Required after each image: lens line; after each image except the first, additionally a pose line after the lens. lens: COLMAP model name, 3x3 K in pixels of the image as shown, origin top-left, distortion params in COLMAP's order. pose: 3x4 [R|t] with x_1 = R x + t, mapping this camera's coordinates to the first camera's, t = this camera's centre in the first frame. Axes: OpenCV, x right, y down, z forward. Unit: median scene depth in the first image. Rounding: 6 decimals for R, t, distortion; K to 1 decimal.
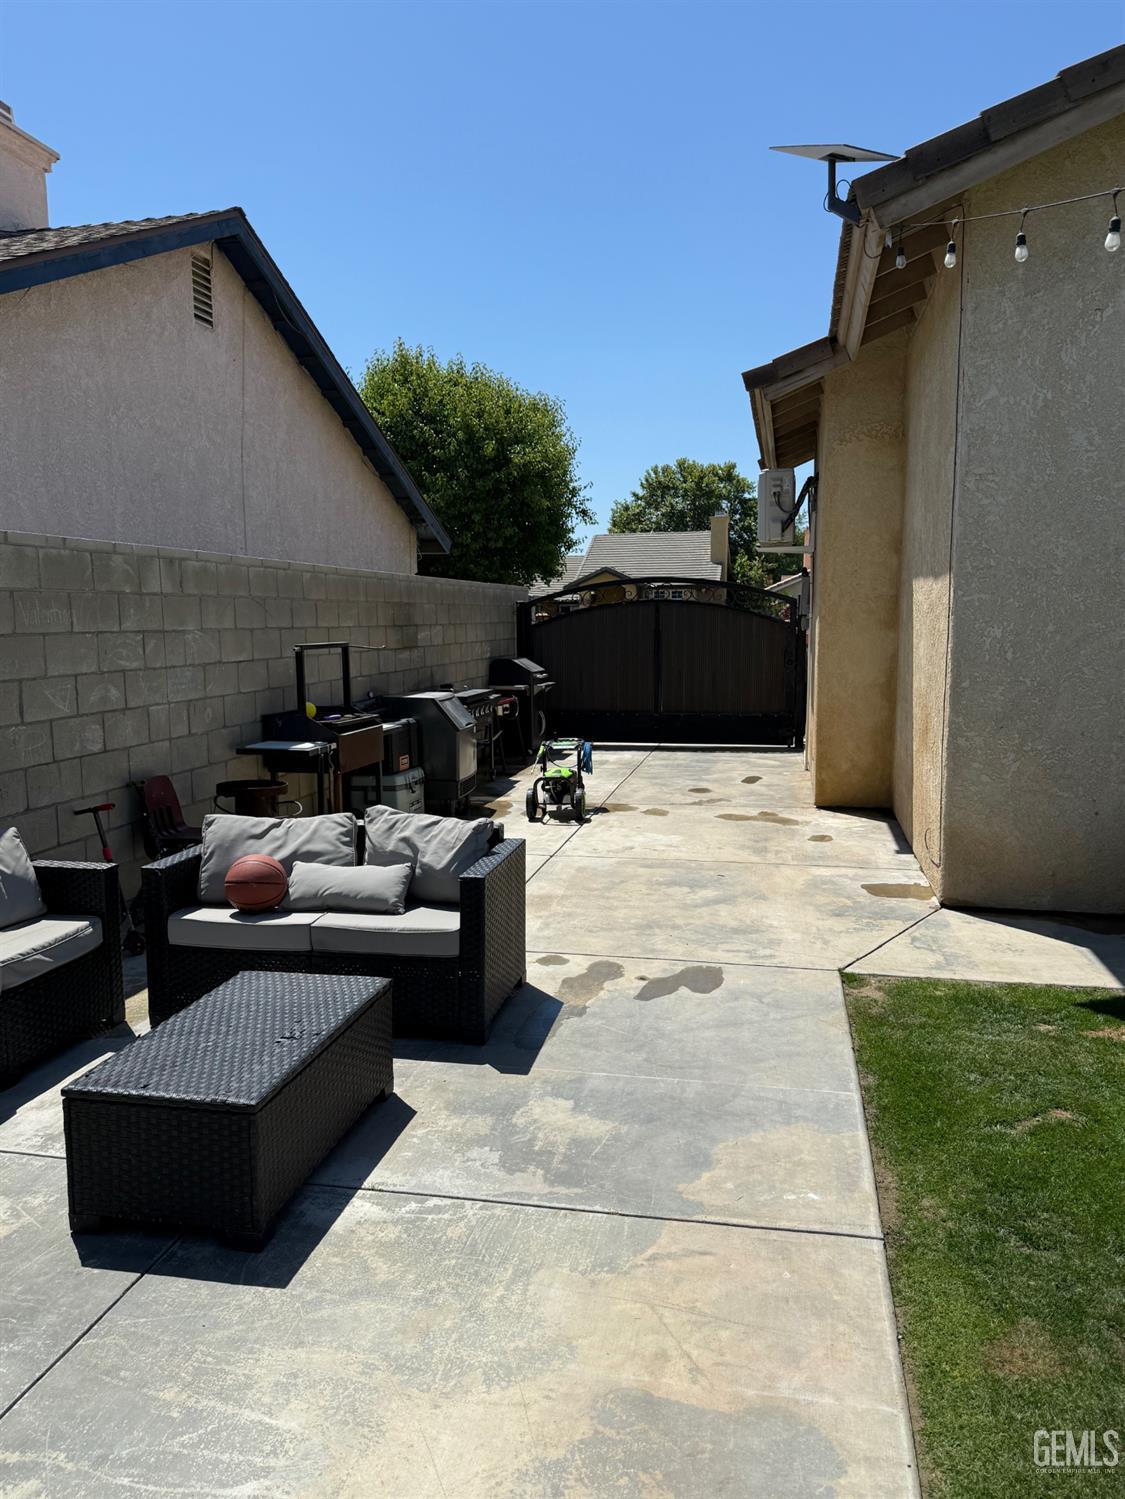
lens RADIAL K [[1091.9, 0, 553.7], [0, 1091.9, 764.9], [0, 0, 1]] dist [0.007540, -0.004568]
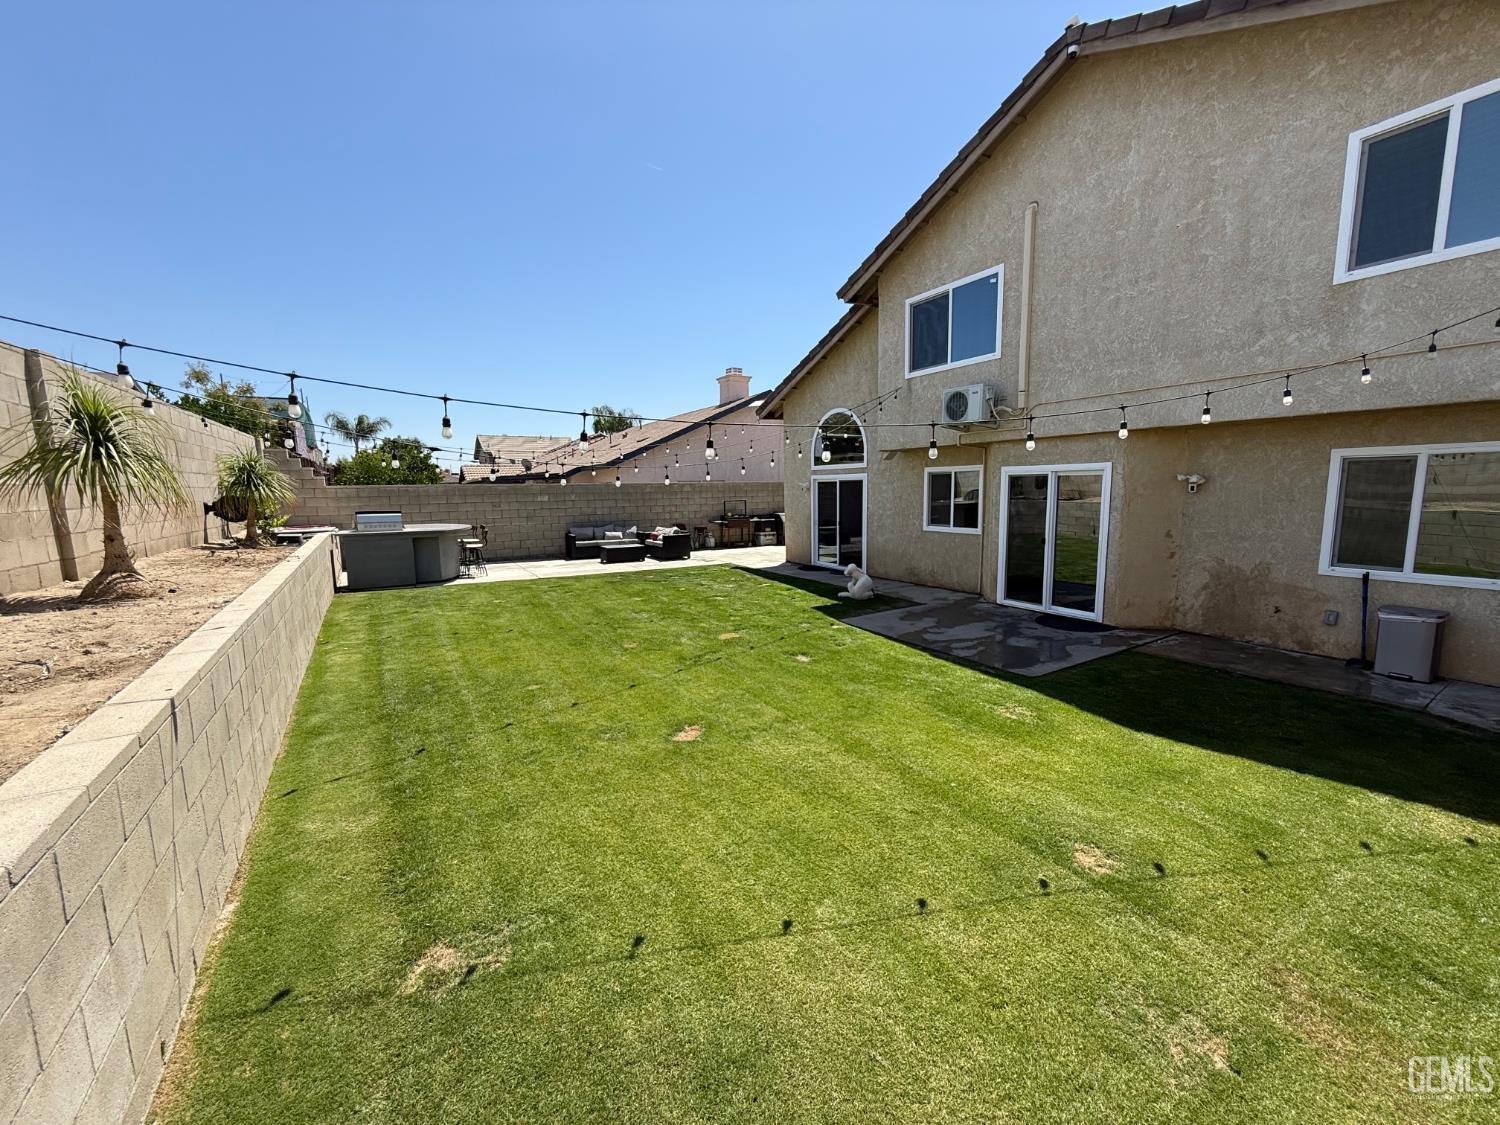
lens RADIAL K [[598.4, 0, 745.6], [0, 598.4, 567.2], [0, 0, 1]] dist [0.002759, -0.000375]
pose [[0.668327, 0.095971, -0.737651, 2.762336], [-0.088143, 0.994873, 0.049576, 0.063352], [0.738627, 0.031886, 0.673360, -1.036008]]
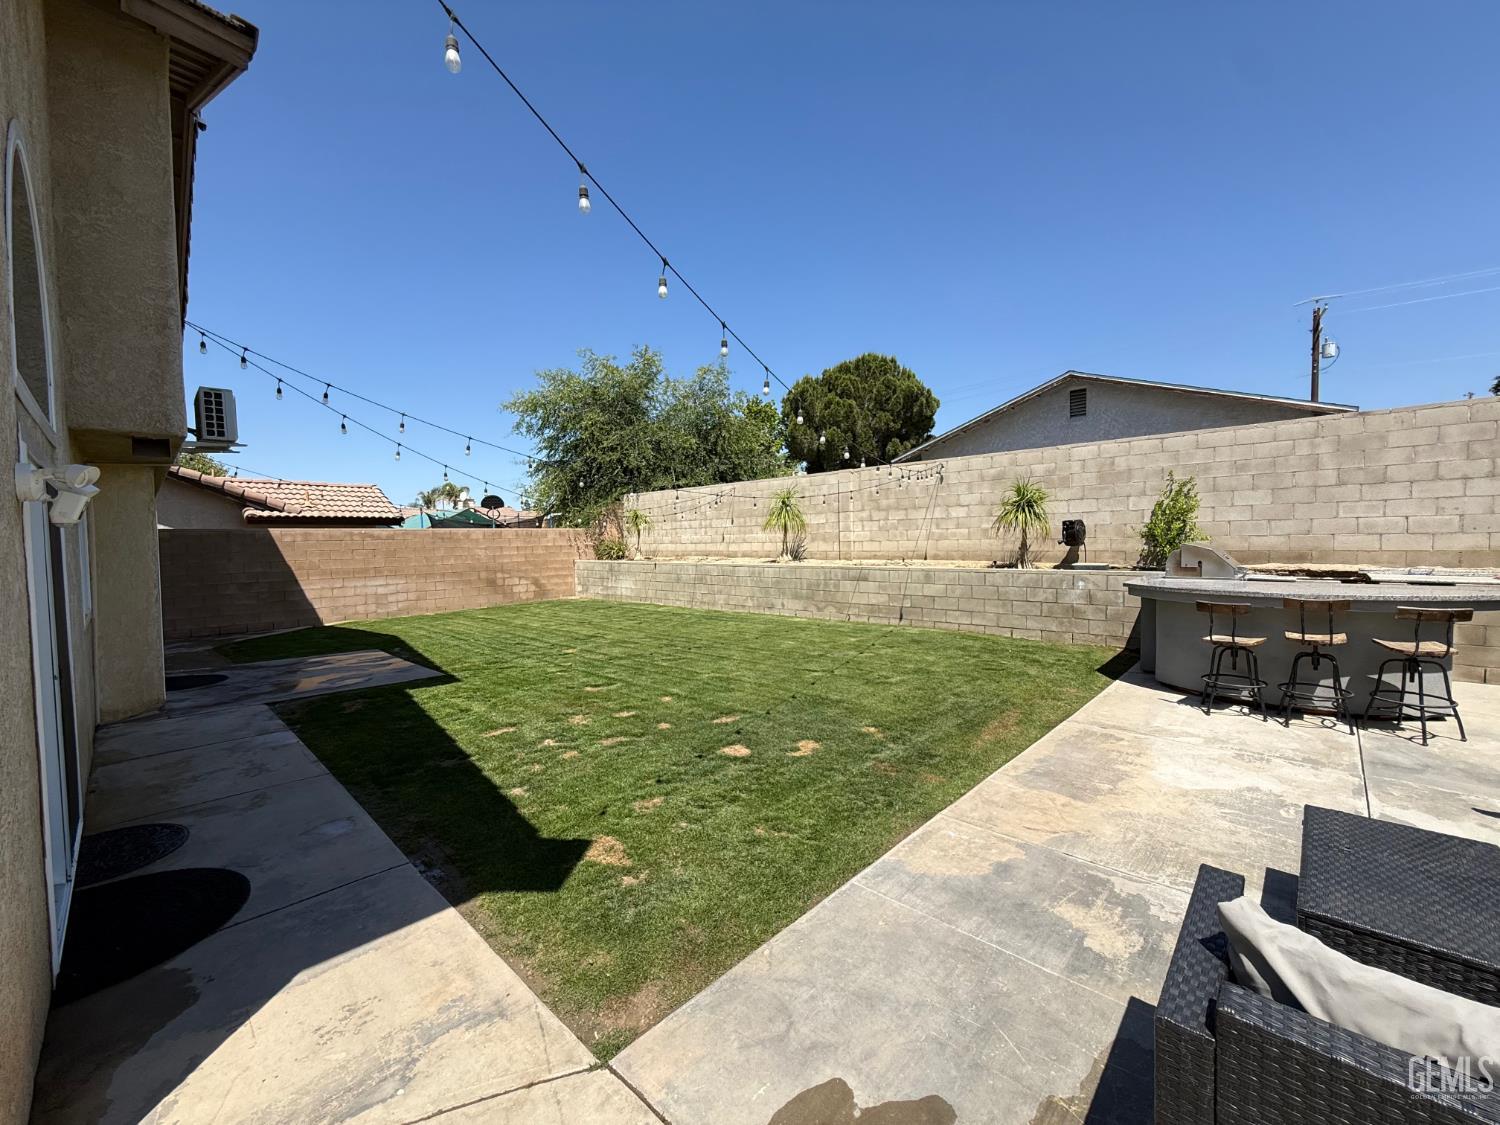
lens RADIAL K [[598.4, 0, 752.5], [0, 598.4, 560.2], [0, 0, 1]] dist [0.002759, -0.000375]
pose [[-0.848237, 0.002457, 0.529612, -0.018257], [0.092340, 0.985359, 0.143323, -0.185370], [-0.521505, 0.170477, -0.836044, 1.351992]]
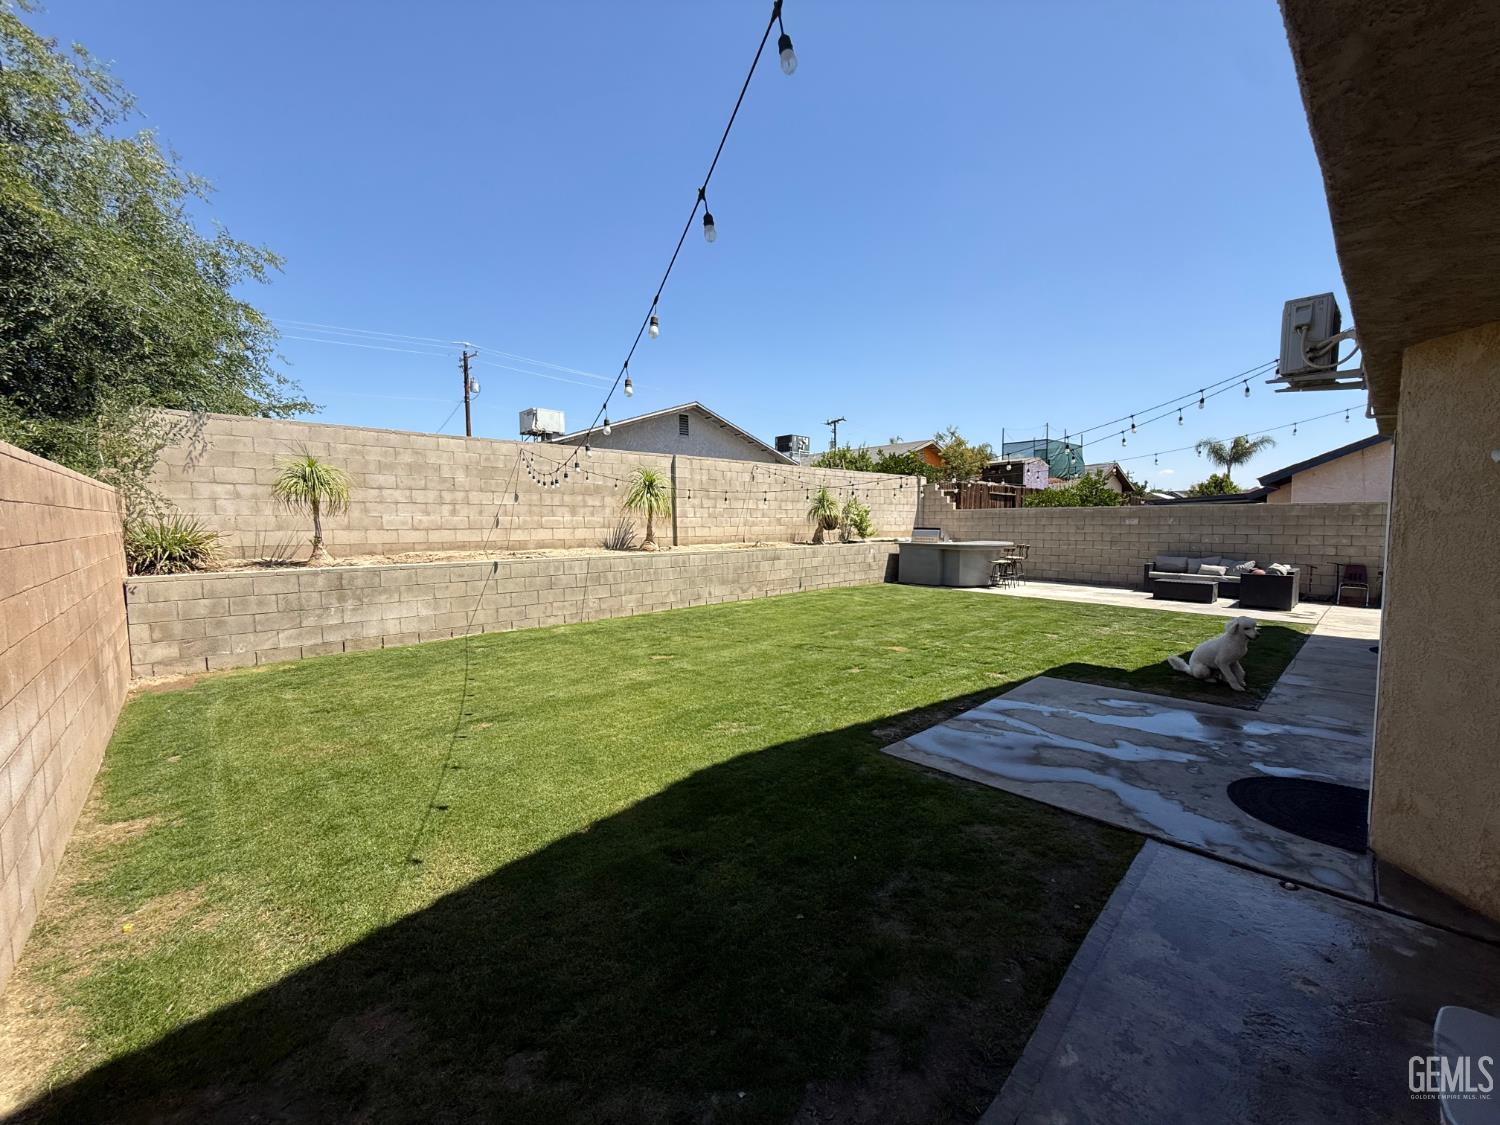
lens RADIAL K [[598.4, 0, 753.5], [0, 598.4, 562.5], [0, 0, 1]] dist [0.002759, -0.000375]
pose [[-0.579587, 0.063224, -0.812454, 3.140477], [-0.101074, 0.983710, 0.148655, -0.118820], [0.808618, 0.168277, -0.563755, 0.660083]]
